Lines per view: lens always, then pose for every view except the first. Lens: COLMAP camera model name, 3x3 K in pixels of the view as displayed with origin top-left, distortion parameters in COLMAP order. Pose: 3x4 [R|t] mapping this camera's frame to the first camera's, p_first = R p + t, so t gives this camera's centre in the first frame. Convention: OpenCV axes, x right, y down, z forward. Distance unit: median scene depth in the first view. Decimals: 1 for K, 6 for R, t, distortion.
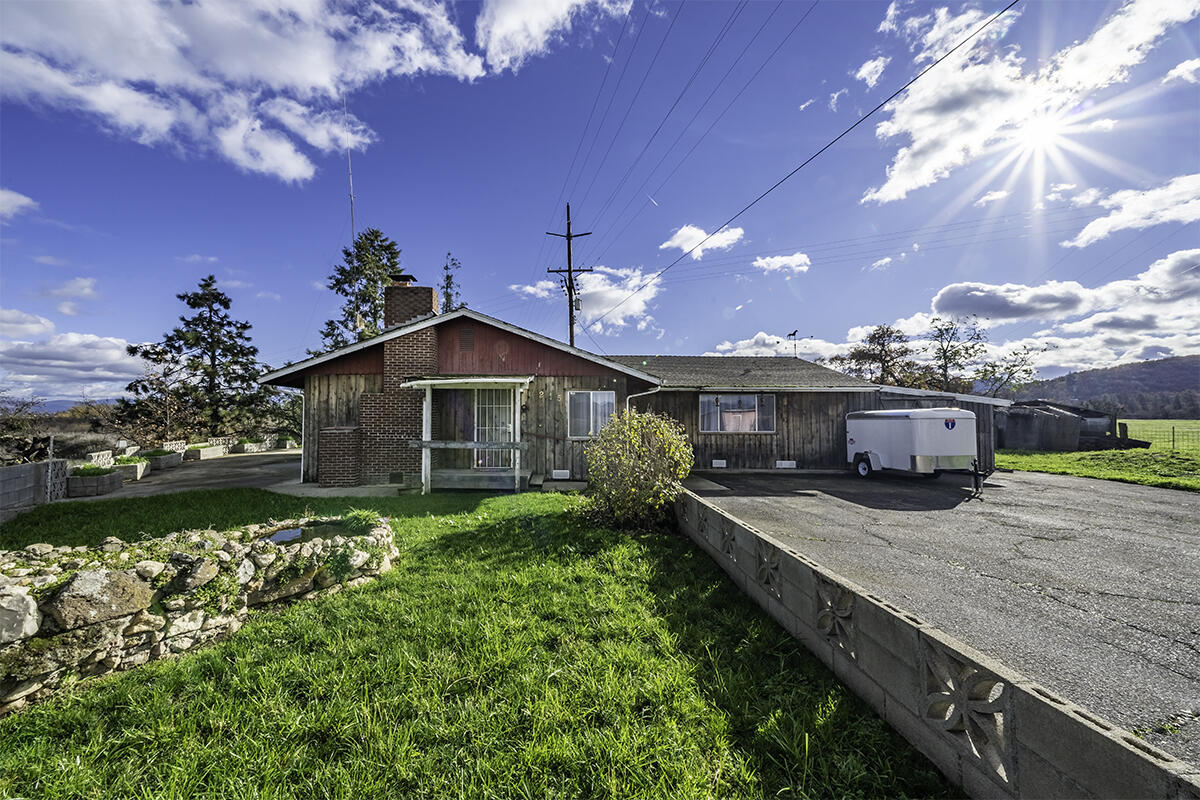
lens RADIAL K [[413.7, 0, 569.7], [0, 413.7, 402.0], [0, 0, 1]] dist [-0.001063, -0.000076]
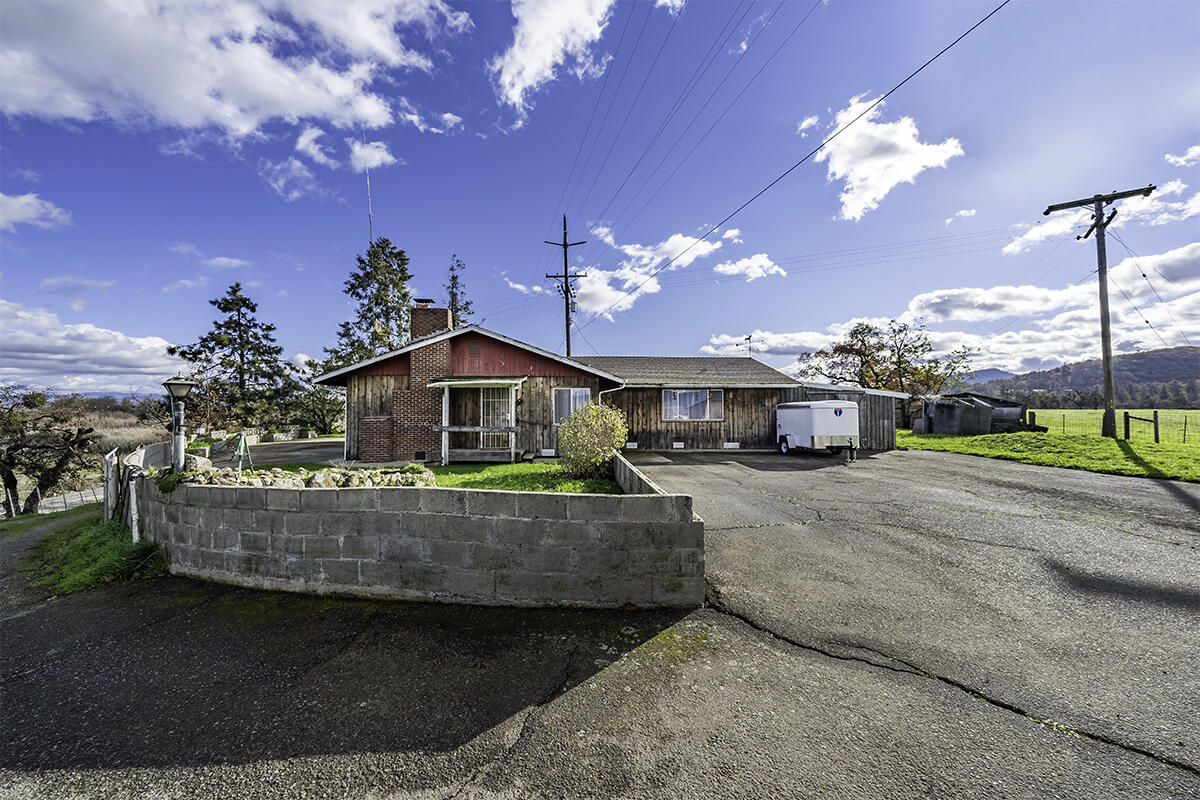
lens RADIAL K [[419.8, 0, 597.0], [0, 419.8, 390.5], [0, 0, 1]] dist [-0.001704, -0.000367]
pose [[0.998702, -0.002136, 0.050897, 0.045214], [0.002529, 0.999967, -0.007673, -0.006060], [-0.050879, 0.007792, 0.998674, -0.223486]]
